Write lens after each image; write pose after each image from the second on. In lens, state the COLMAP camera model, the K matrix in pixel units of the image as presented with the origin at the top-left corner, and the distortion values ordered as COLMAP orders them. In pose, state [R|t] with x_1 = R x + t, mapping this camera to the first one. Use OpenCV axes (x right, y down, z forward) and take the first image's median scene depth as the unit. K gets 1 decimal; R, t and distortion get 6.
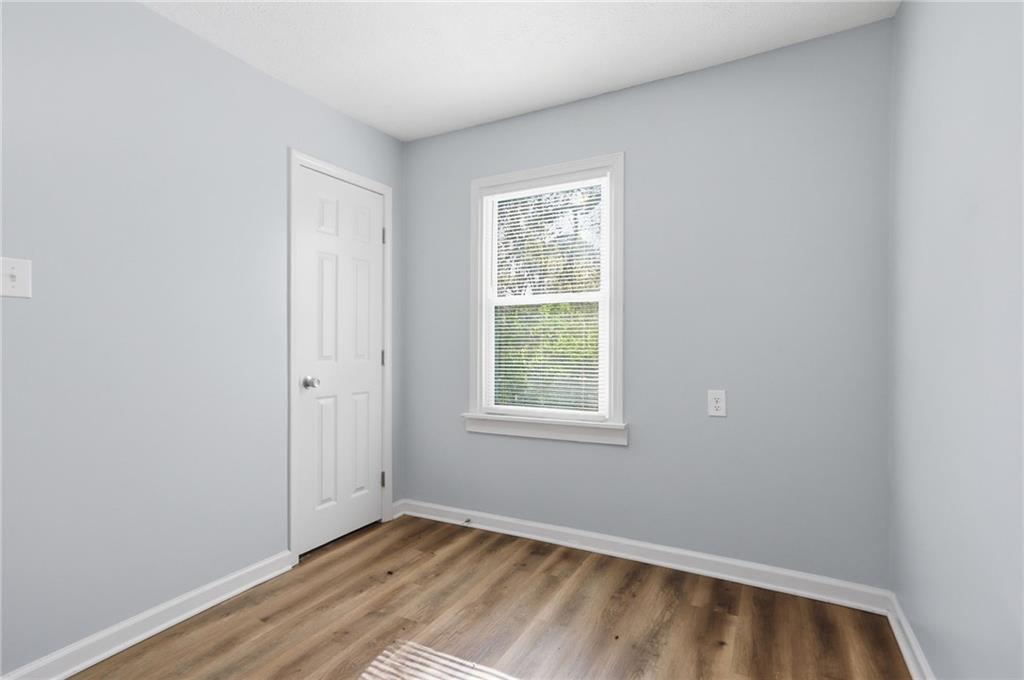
lens RADIAL K [[501.4, 0, 513.8], [0, 501.4, 344.2], [0, 0, 1]] dist [0.012265, 0.004074]
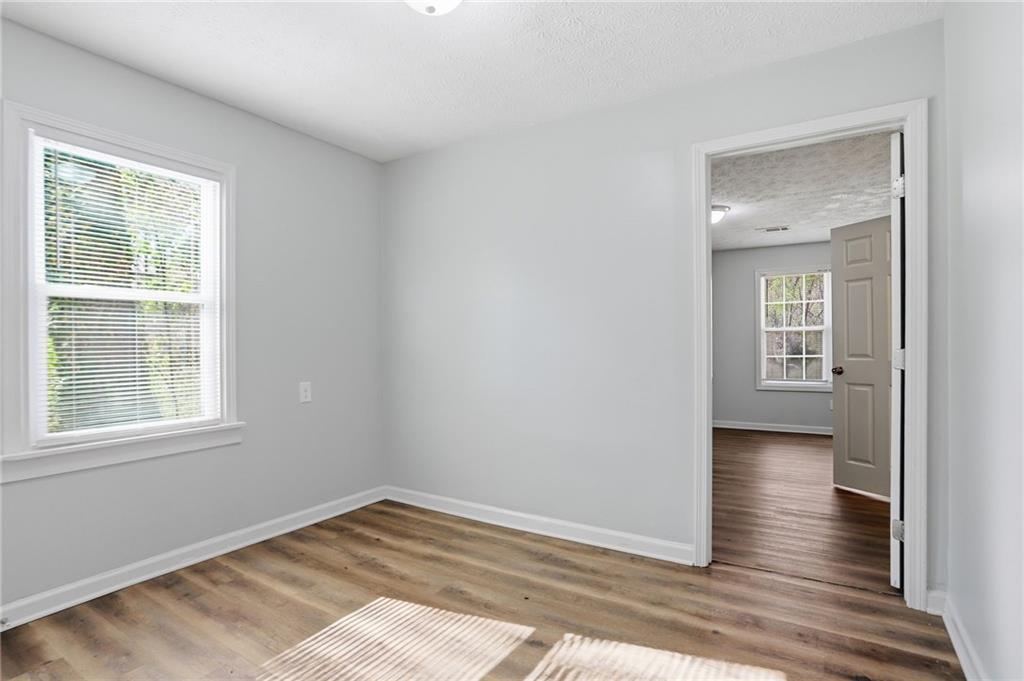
lens RADIAL K [[533.8, 0, 509.6], [0, 533.8, 340.7], [0, 0, 1]] dist [0.002094, 0.003801]
pose [[0.060476, 0.008326, 0.998135, -0.945843], [0.003861, 0.999956, -0.008575, -0.003226], [-0.998162, 0.004372, 0.060442, 0.384032]]
